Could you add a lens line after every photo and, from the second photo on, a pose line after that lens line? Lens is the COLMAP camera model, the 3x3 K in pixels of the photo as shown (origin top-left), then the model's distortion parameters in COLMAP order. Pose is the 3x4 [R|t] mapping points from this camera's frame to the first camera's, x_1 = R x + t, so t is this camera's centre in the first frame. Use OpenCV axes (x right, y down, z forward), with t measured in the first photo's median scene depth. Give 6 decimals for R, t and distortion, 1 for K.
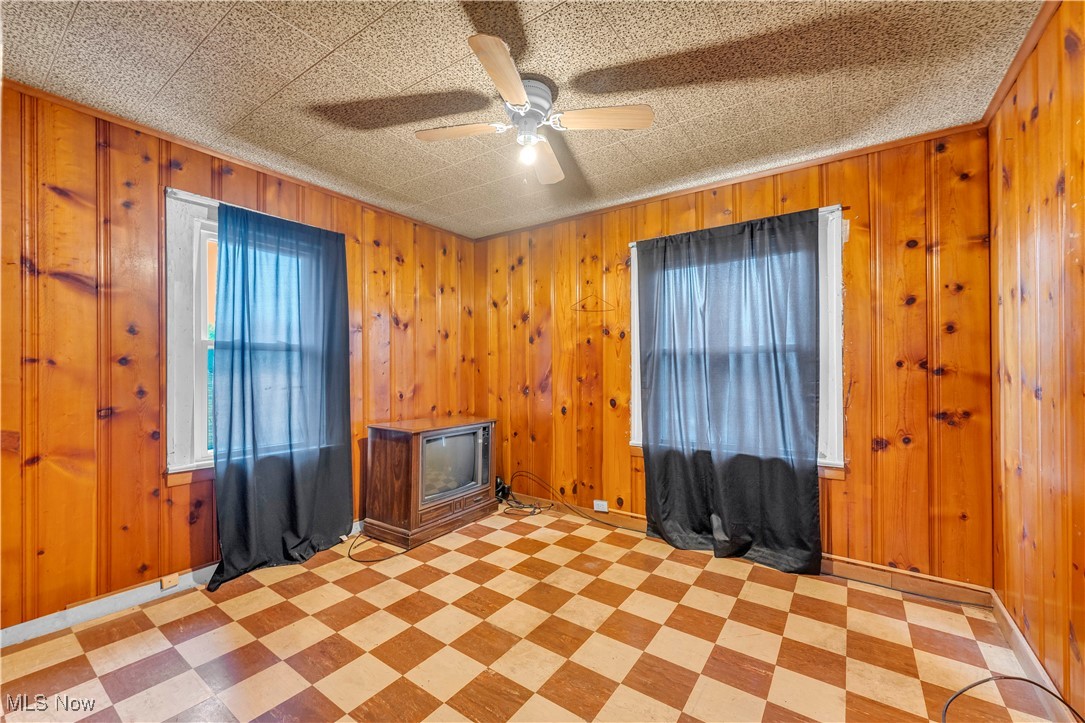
lens RADIAL K [[434.9, 0, 541.5], [0, 434.9, 364.3], [0, 0, 1]] dist [-0.000366, -0.000011]
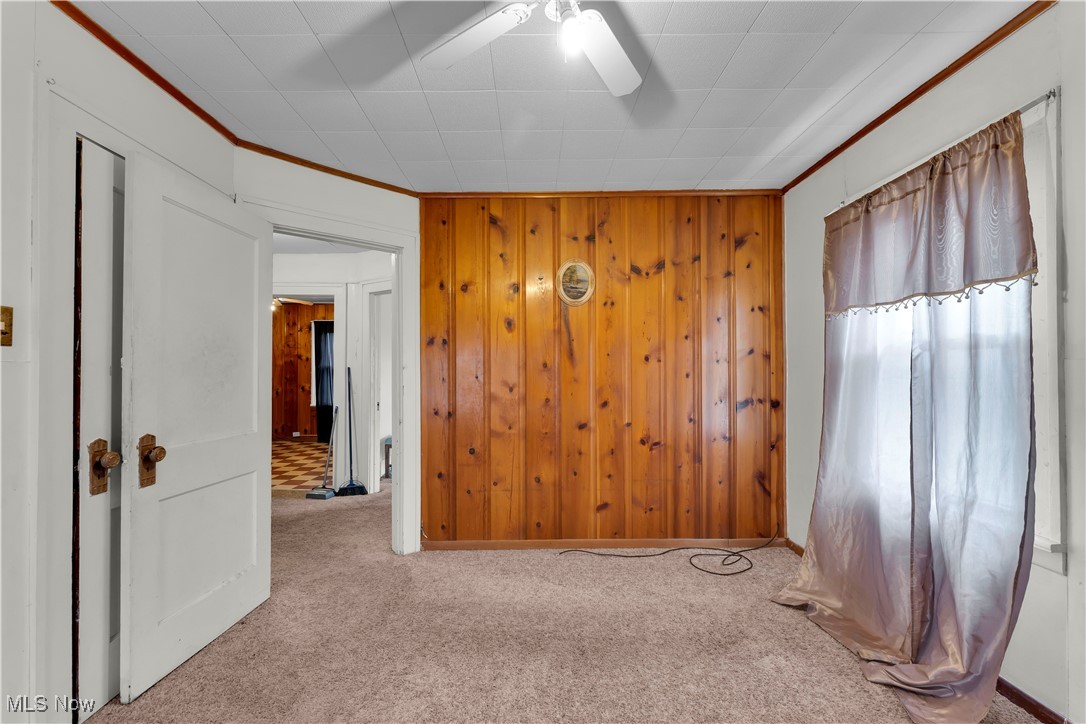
lens RADIAL K [[435.3, 0, 539.8], [0, 435.3, 366.4], [0, 0, 1]] dist [-0.000366, -0.000011]
pose [[0.816954, 0.005930, 0.576672, -0.137590], [-0.005708, 0.999981, -0.002198, -0.030128], [-0.576674, -0.001496, 0.816973, -1.593437]]
